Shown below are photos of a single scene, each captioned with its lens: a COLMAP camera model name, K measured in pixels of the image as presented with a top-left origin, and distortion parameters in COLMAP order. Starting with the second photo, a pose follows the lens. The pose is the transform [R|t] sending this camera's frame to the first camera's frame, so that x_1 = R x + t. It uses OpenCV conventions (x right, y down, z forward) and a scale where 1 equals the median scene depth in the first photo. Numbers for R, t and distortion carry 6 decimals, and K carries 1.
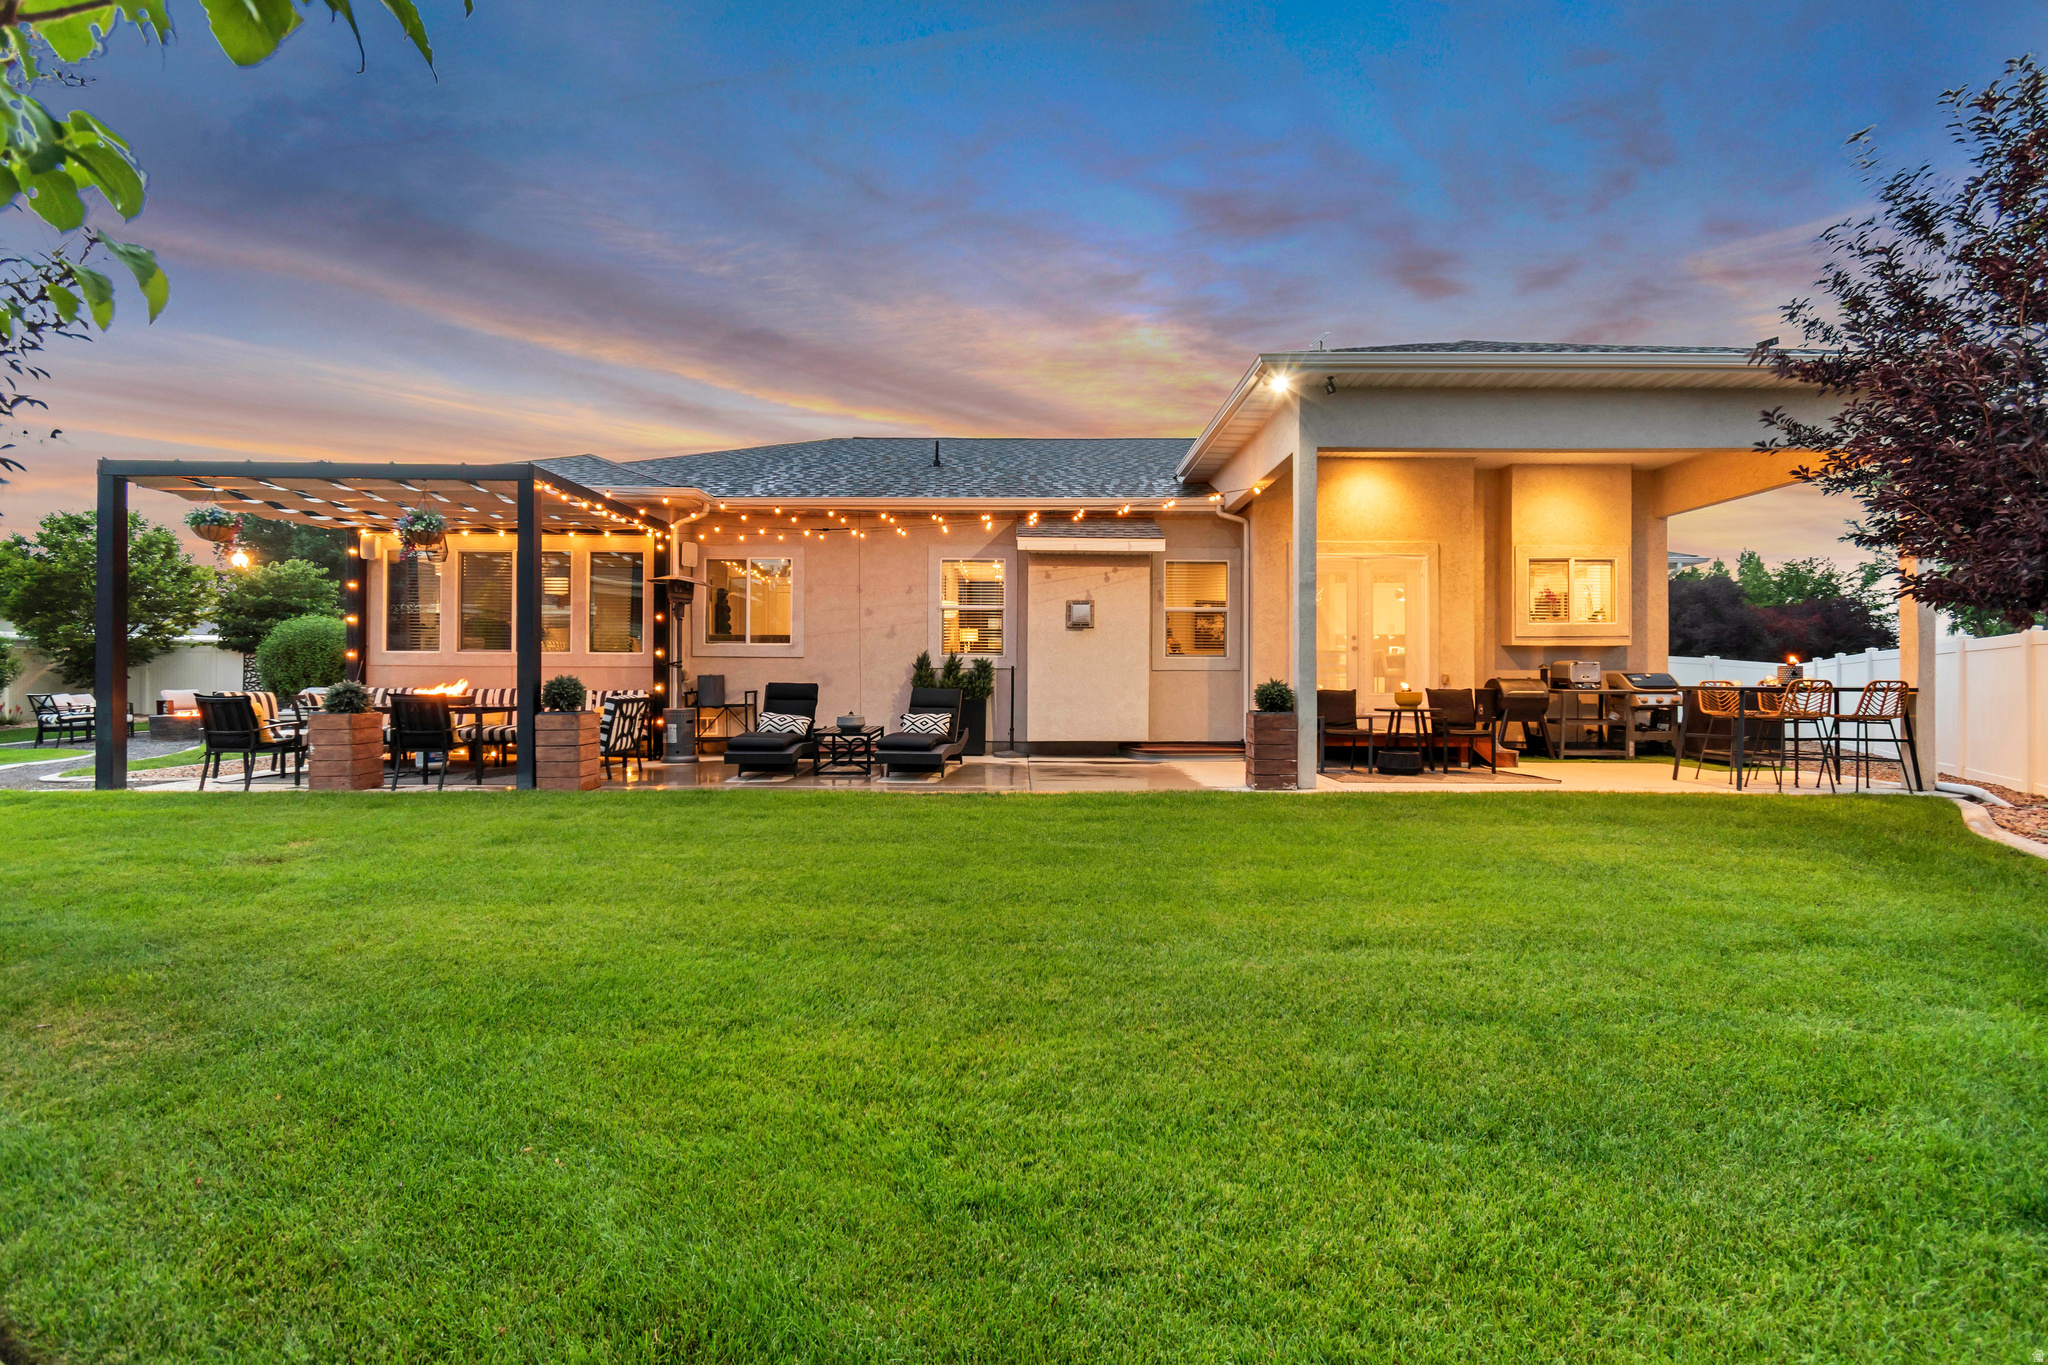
lens RADIAL K [[949.8, 0, 1024.0], [0, 949.8, 682.5], [0, 0, 1]] dist [-0.000727, -0.000012]
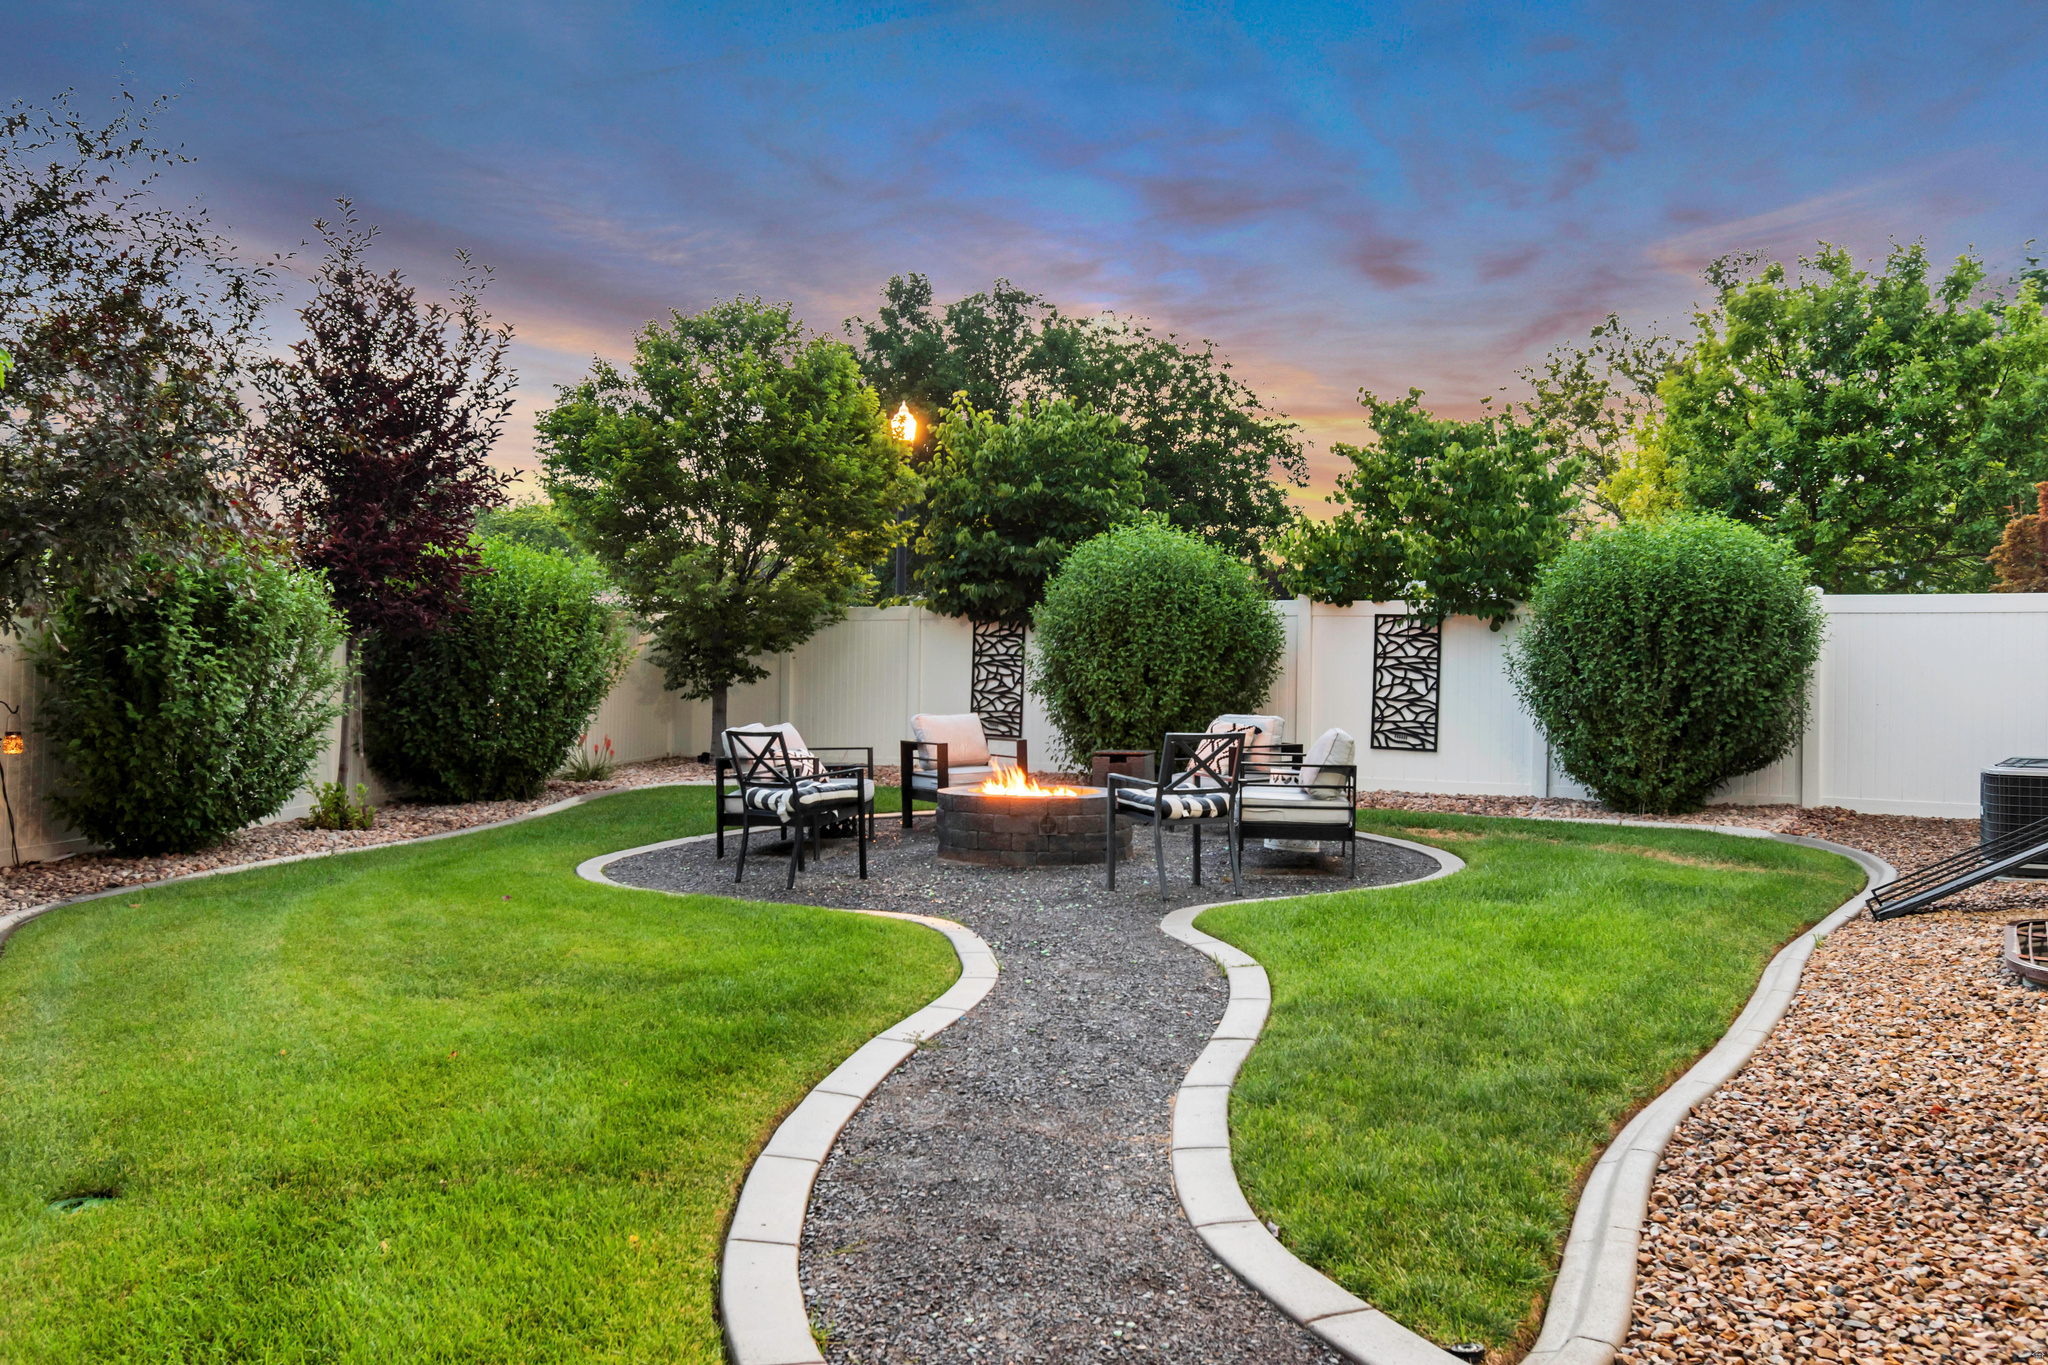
lens RADIAL K [[1774.6, 0, 1024.0], [0, 1774.6, 682.5], [0, 0, 1]] dist [0.008255, 0.007366]
pose [[0.871050, 0.013097, -0.491020, -0.744363], [-0.013210, 0.999908, 0.003237, -0.011339], [0.491017, 0.003667, 0.871142, 0.568305]]
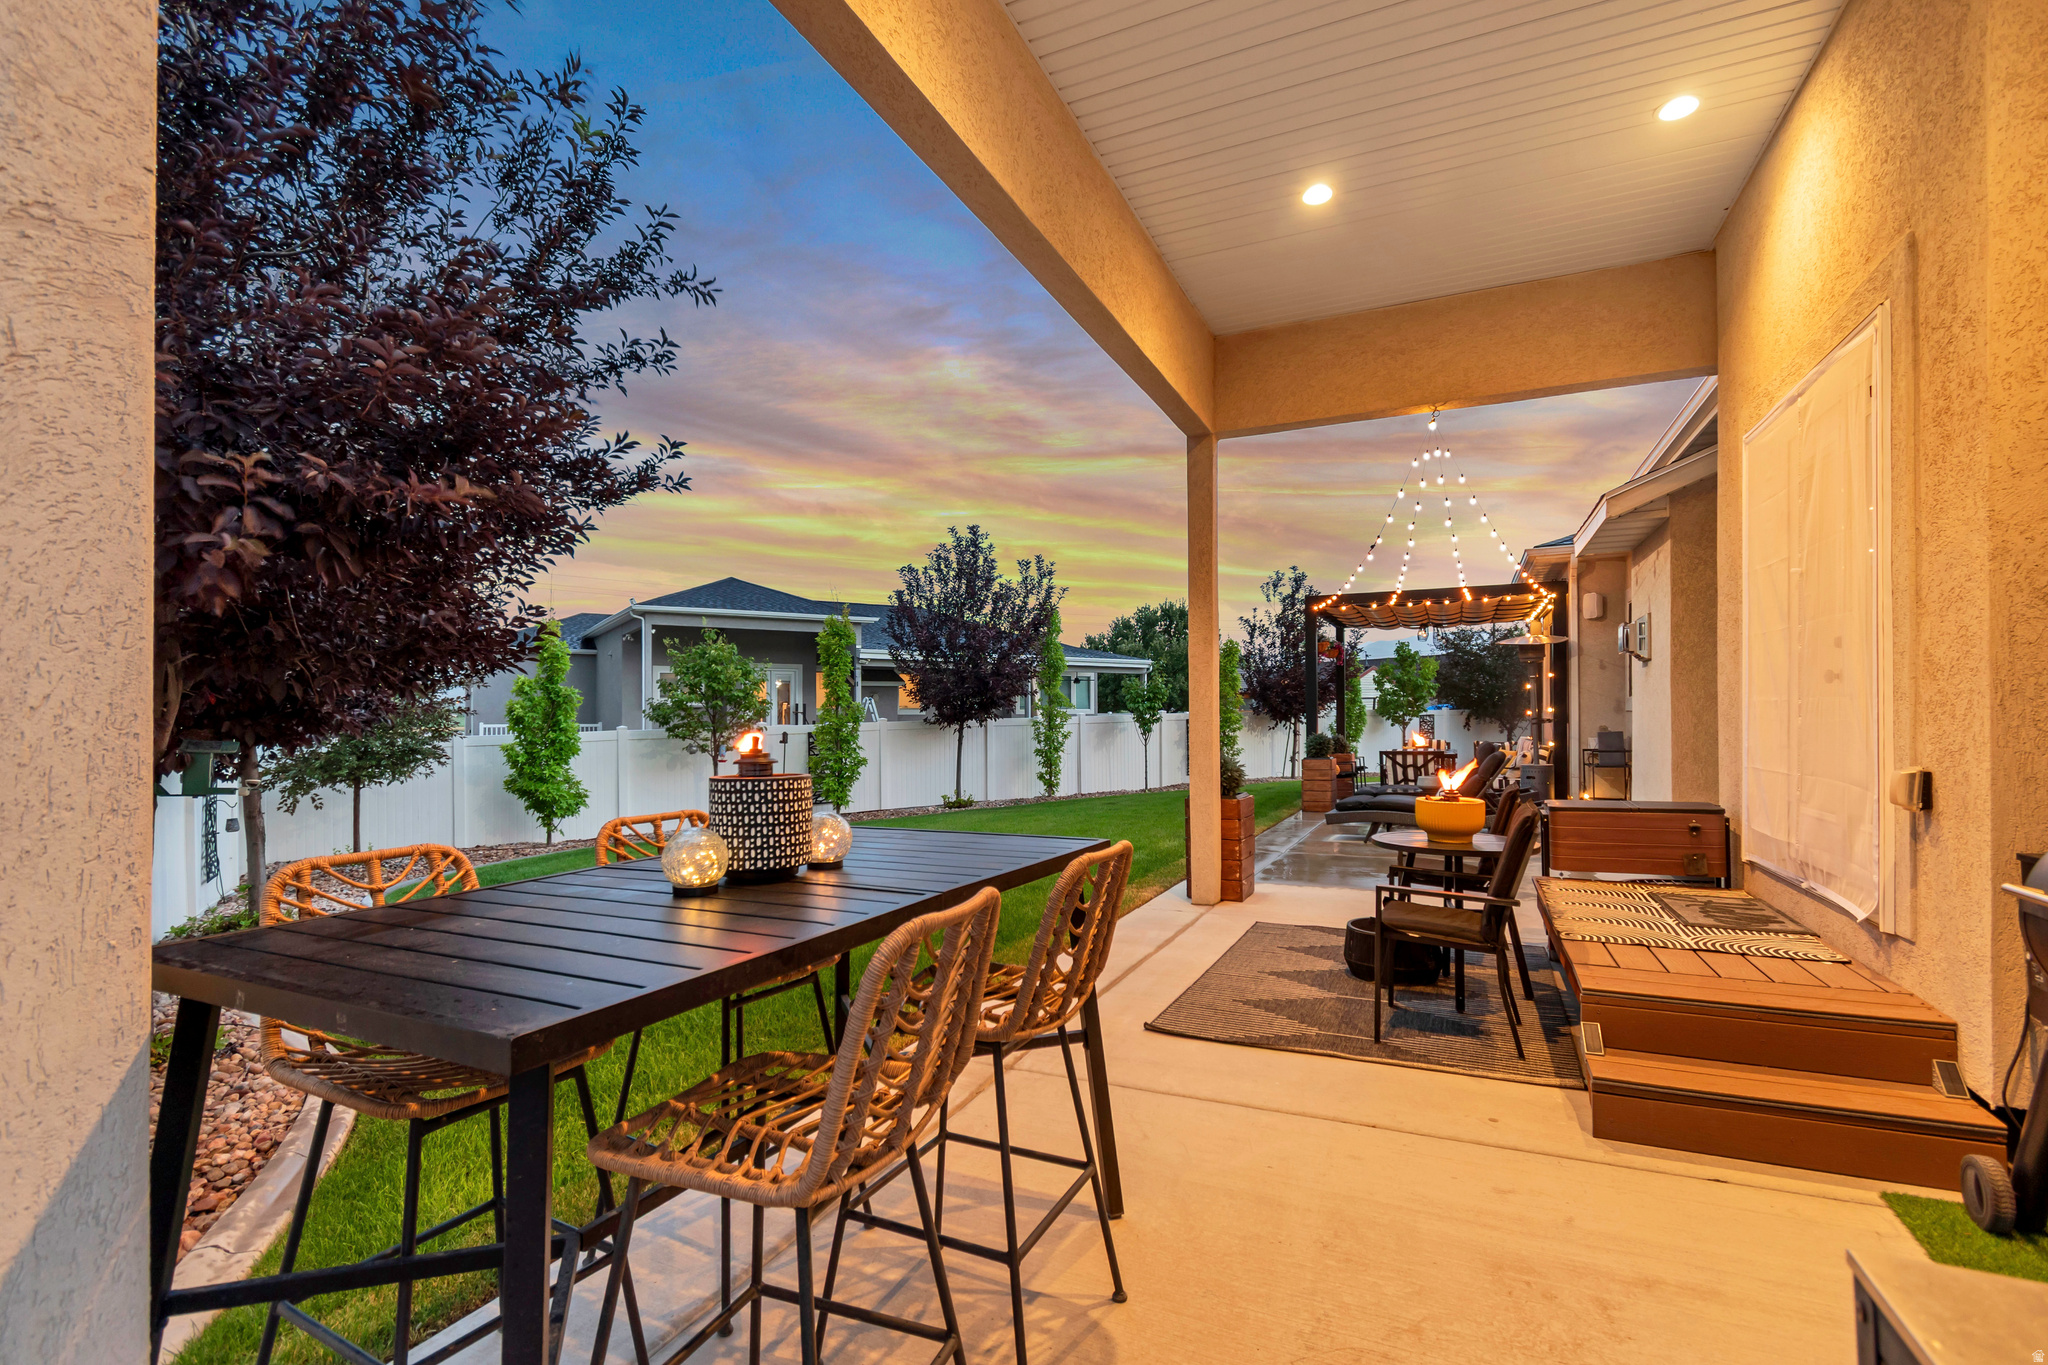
lens RADIAL K [[926.2, 0, 1022.2], [0, 926.2, 713.8], [0, 0, 1]] dist [0.001445, -0.000229]
pose [[-0.449466, -0.002256, -0.893294, 0.732643], [0.011261, 0.999903, -0.008191, -0.023137], [0.893226, -0.013741, -0.449397, 0.877936]]
